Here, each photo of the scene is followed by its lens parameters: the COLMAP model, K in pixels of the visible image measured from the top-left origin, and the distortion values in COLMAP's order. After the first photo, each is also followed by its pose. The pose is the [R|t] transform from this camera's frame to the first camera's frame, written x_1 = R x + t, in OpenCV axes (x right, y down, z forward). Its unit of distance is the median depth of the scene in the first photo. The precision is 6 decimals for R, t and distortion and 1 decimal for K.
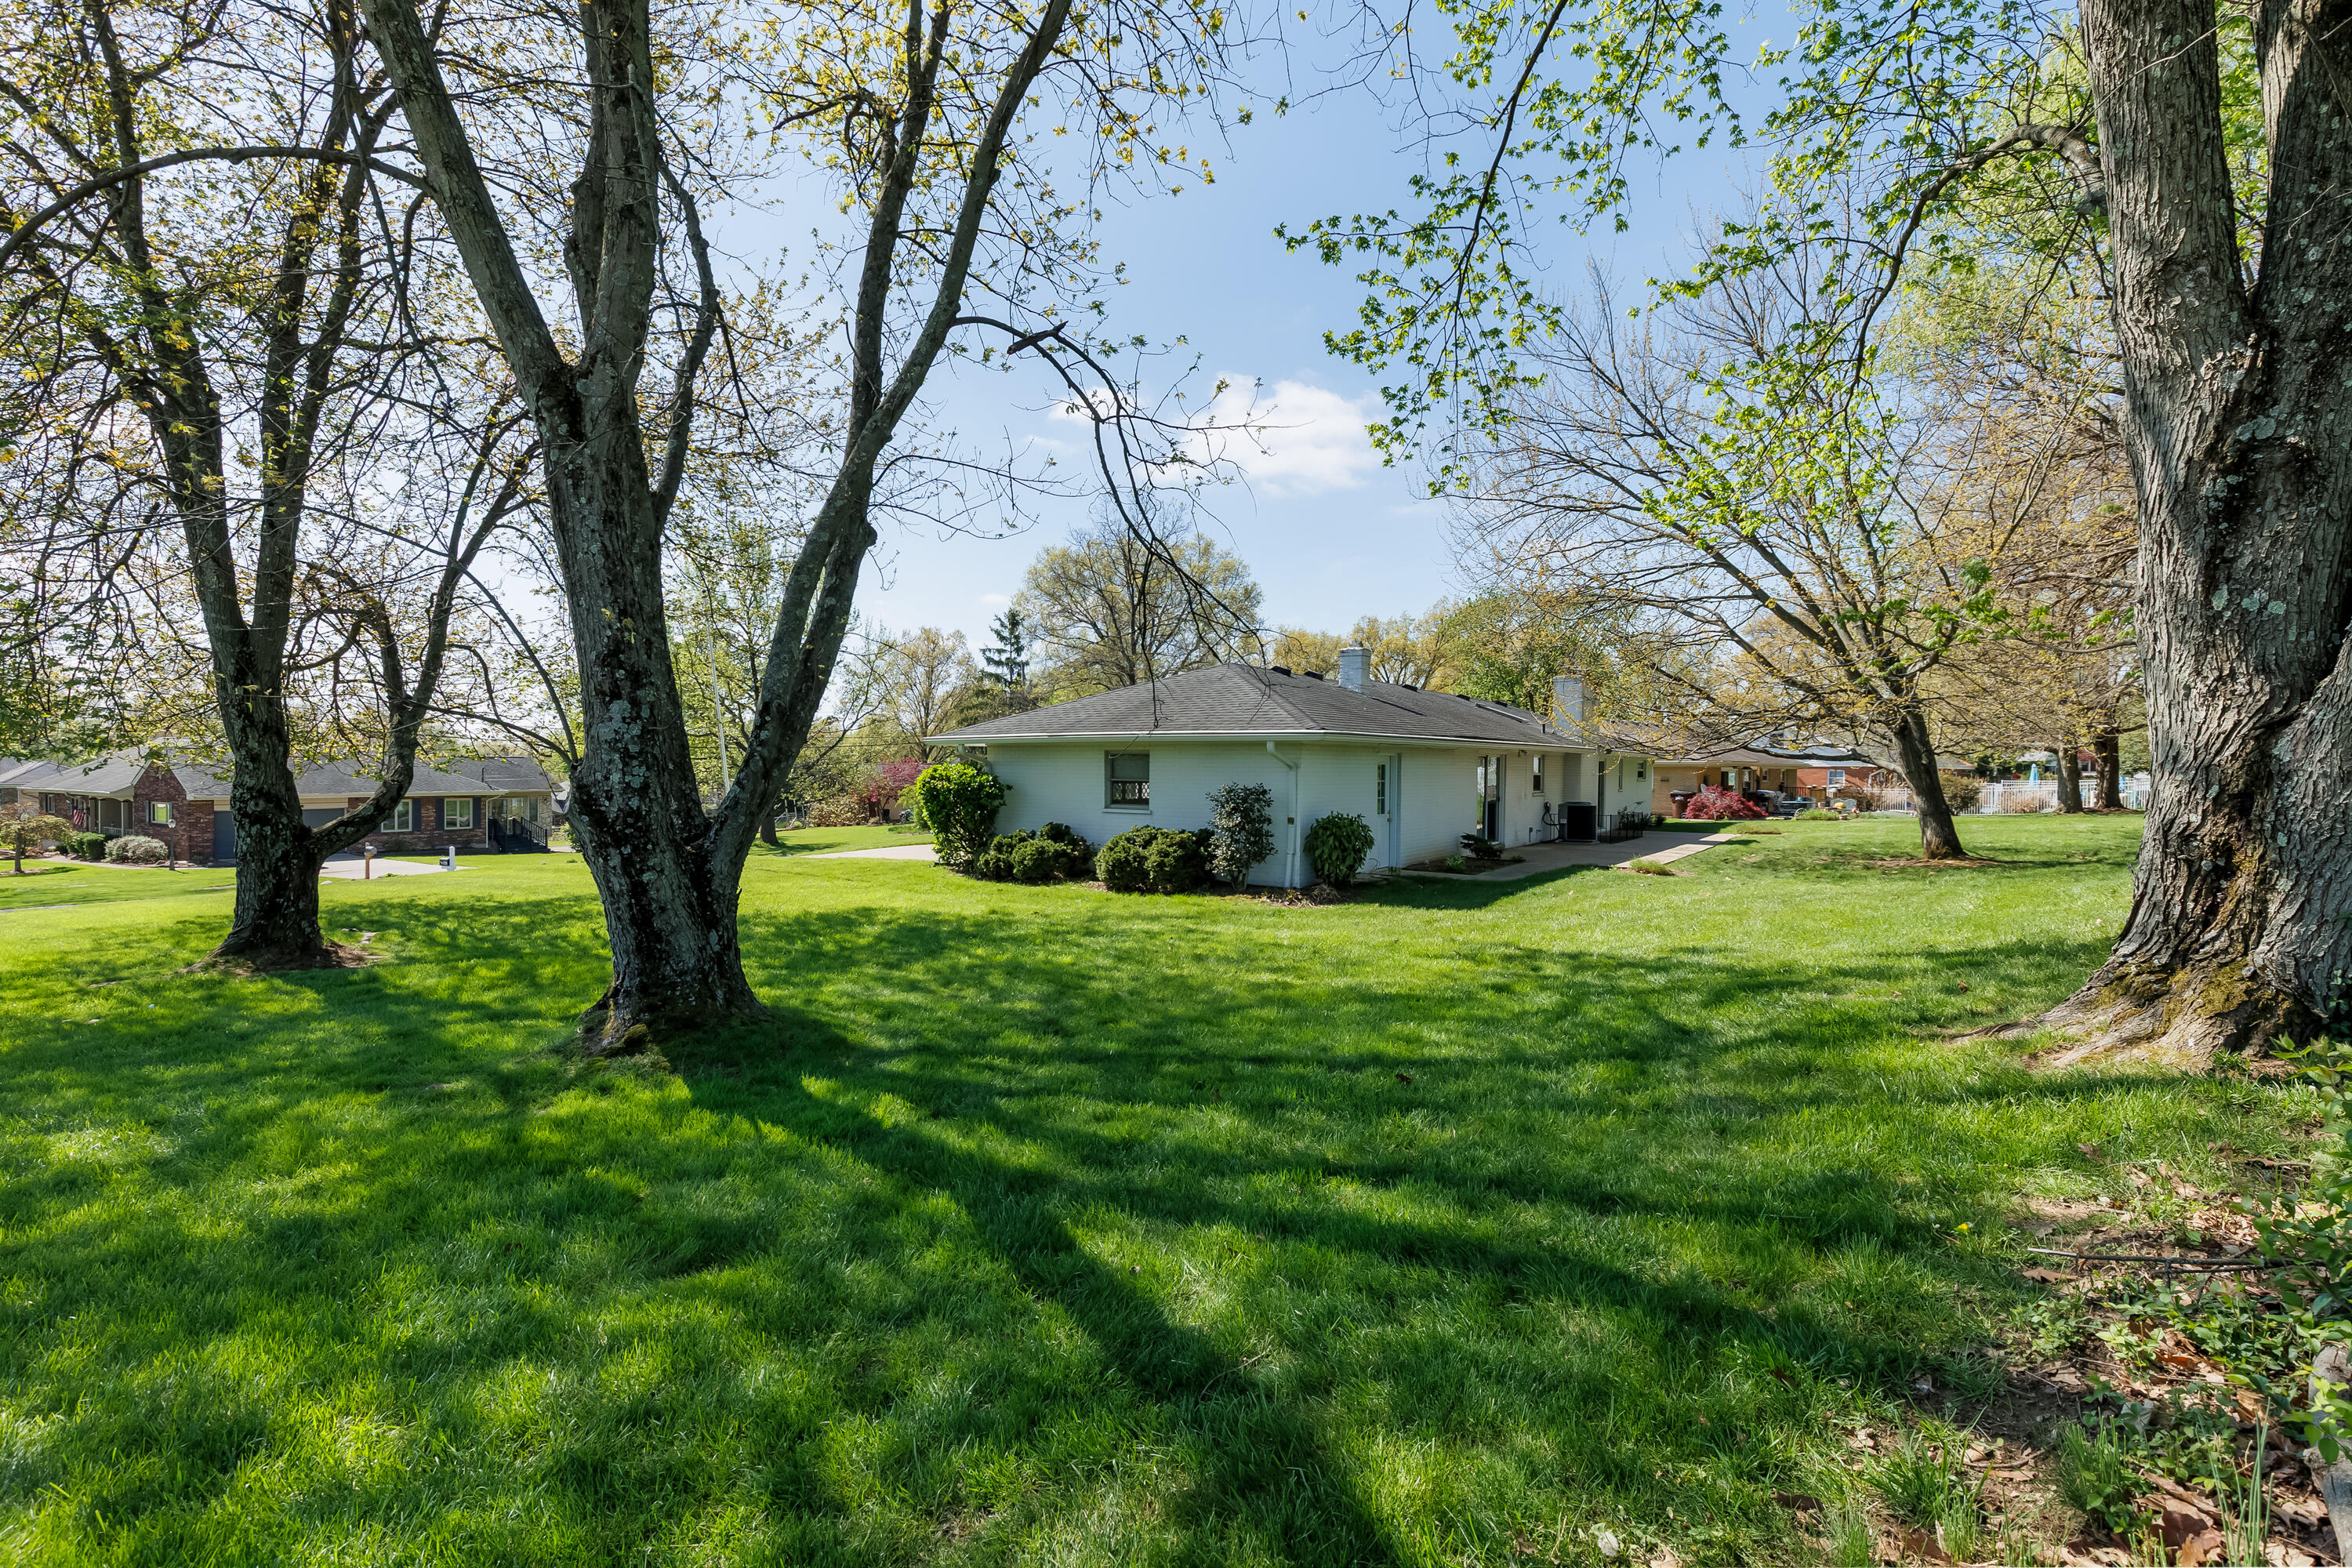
lens RADIAL K [[1047.9, 0, 1178.3], [0, 1047.9, 785.0], [0, 0, 1]] dist [-0.002917, 0.000241]
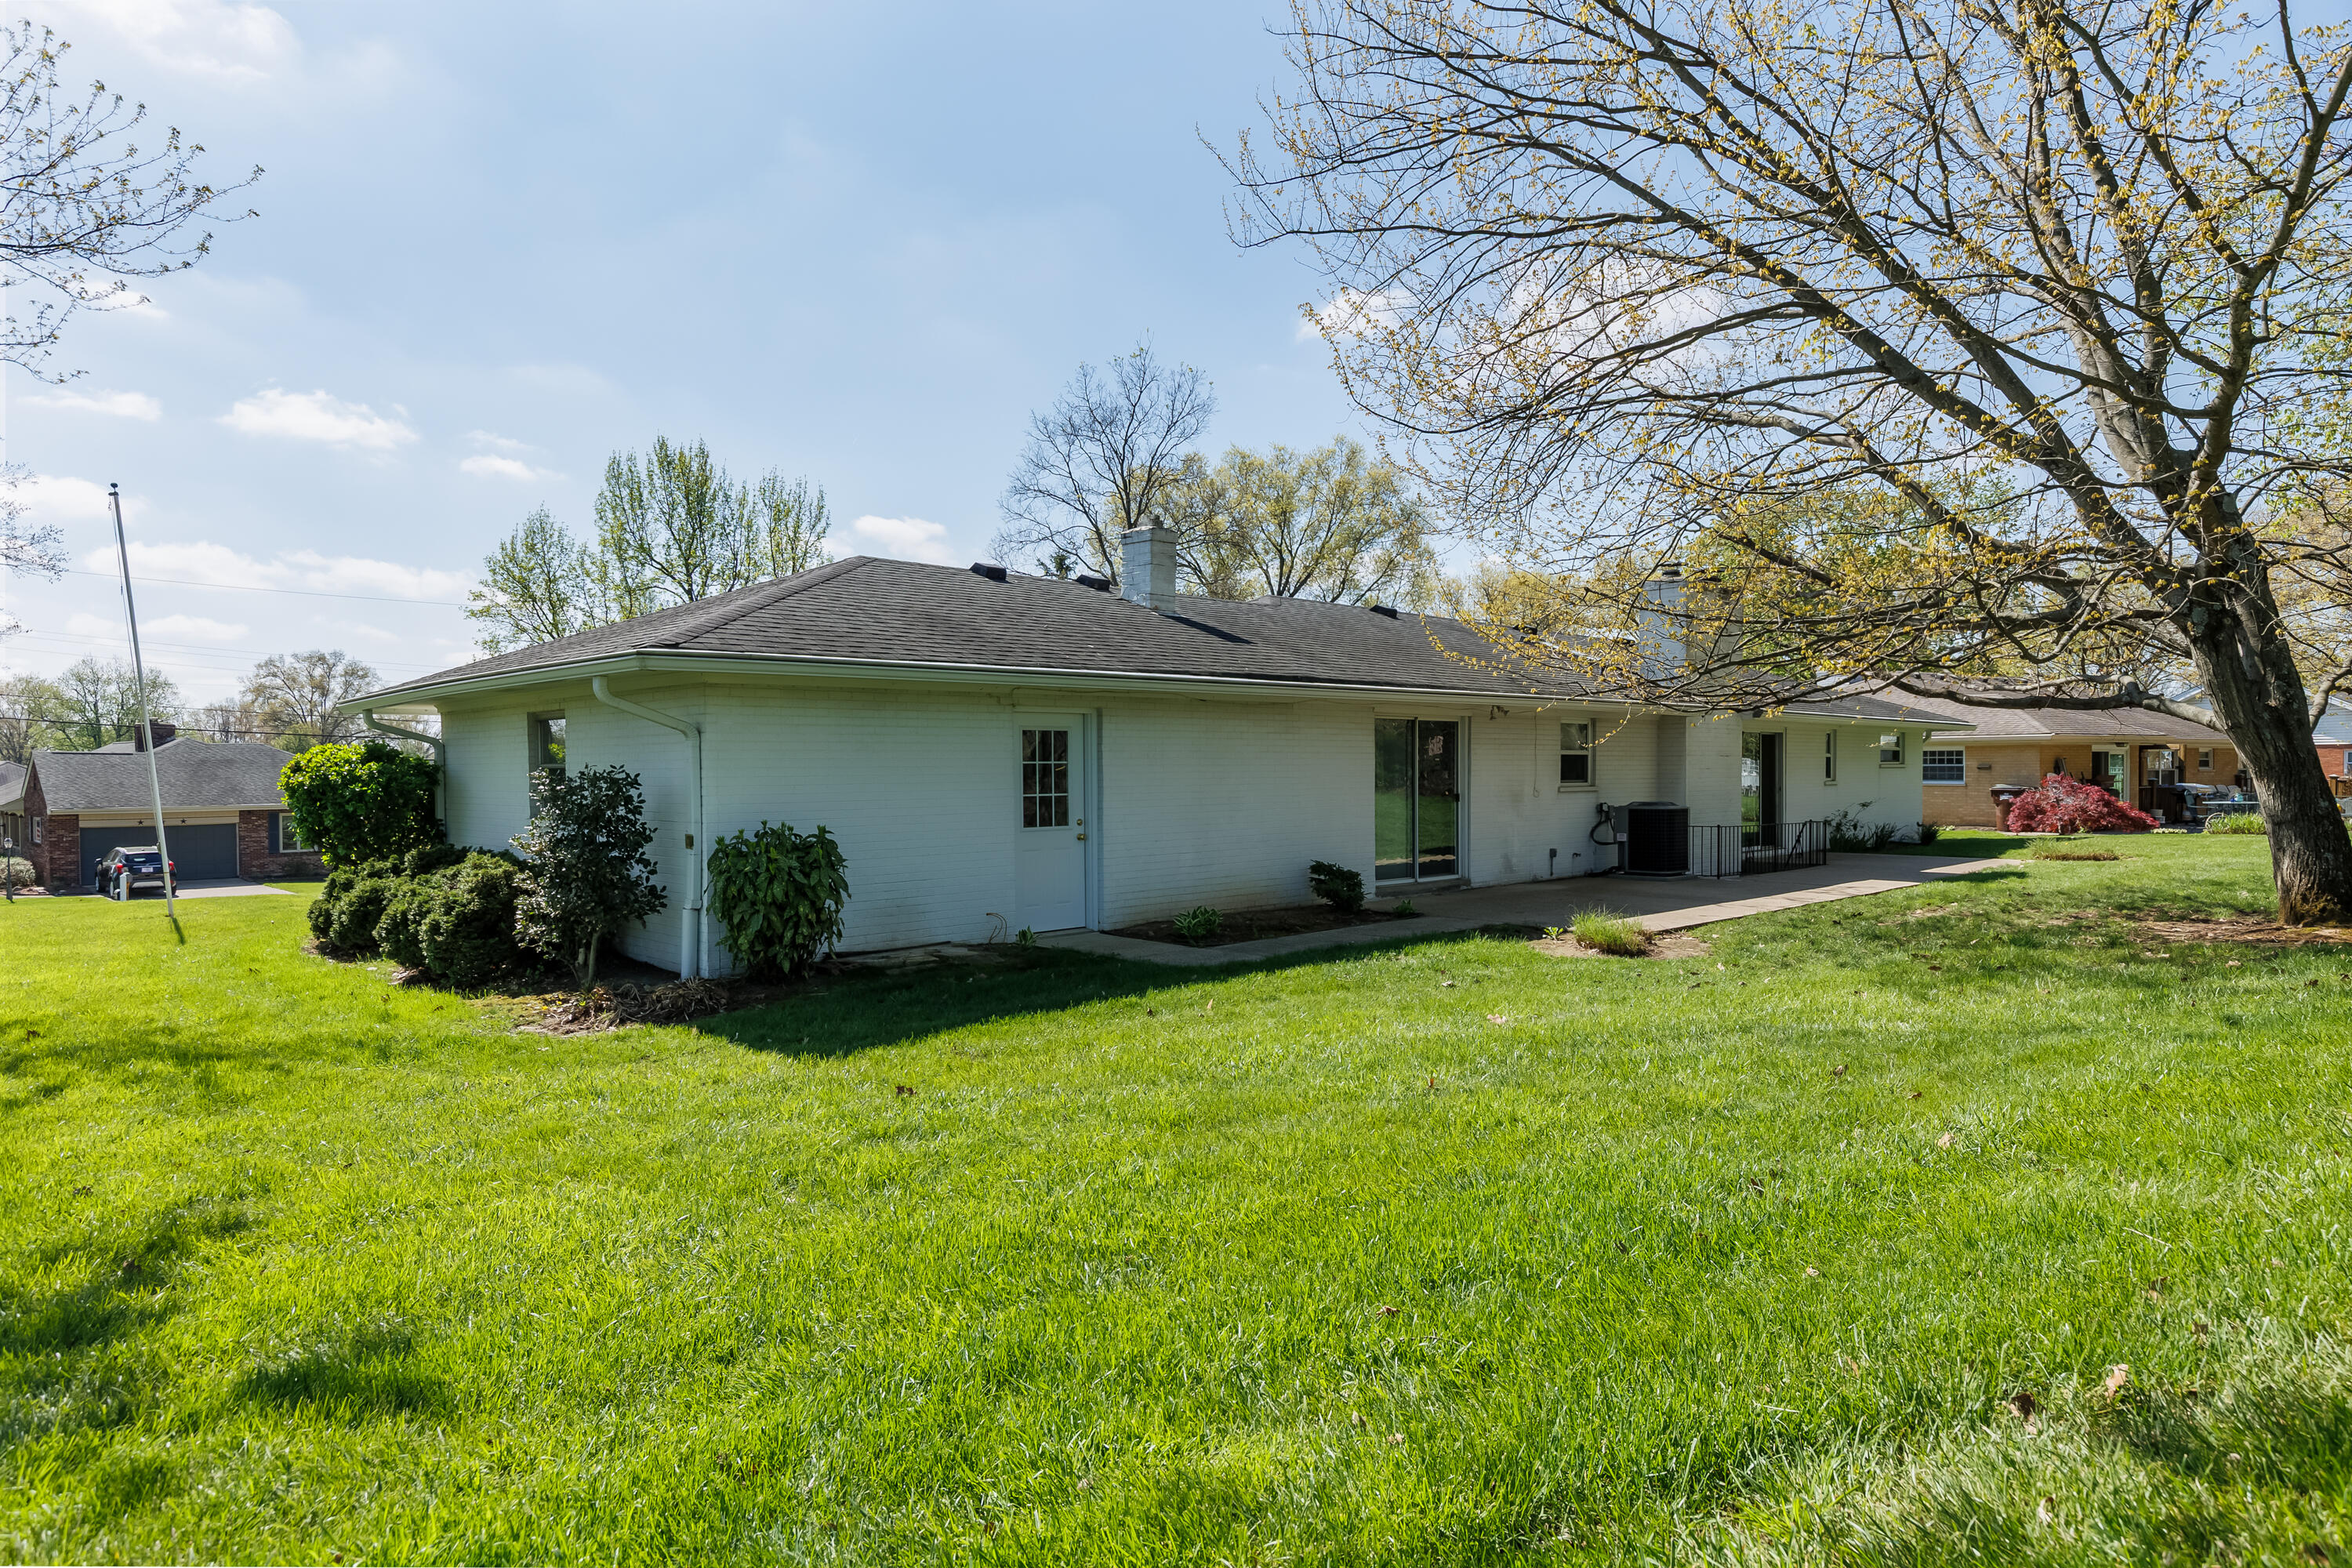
lens RADIAL K [[1322.6, 0, 1174.2], [0, 1322.6, 788.9], [0, 0, 1]] dist [0.000059, 0.000275]
pose [[0.978929, -0.009599, -0.203976, 0.367486], [0.009510, 0.999954, -0.001420, 0.010333], [0.203980, -0.000550, 0.978975, 0.354914]]
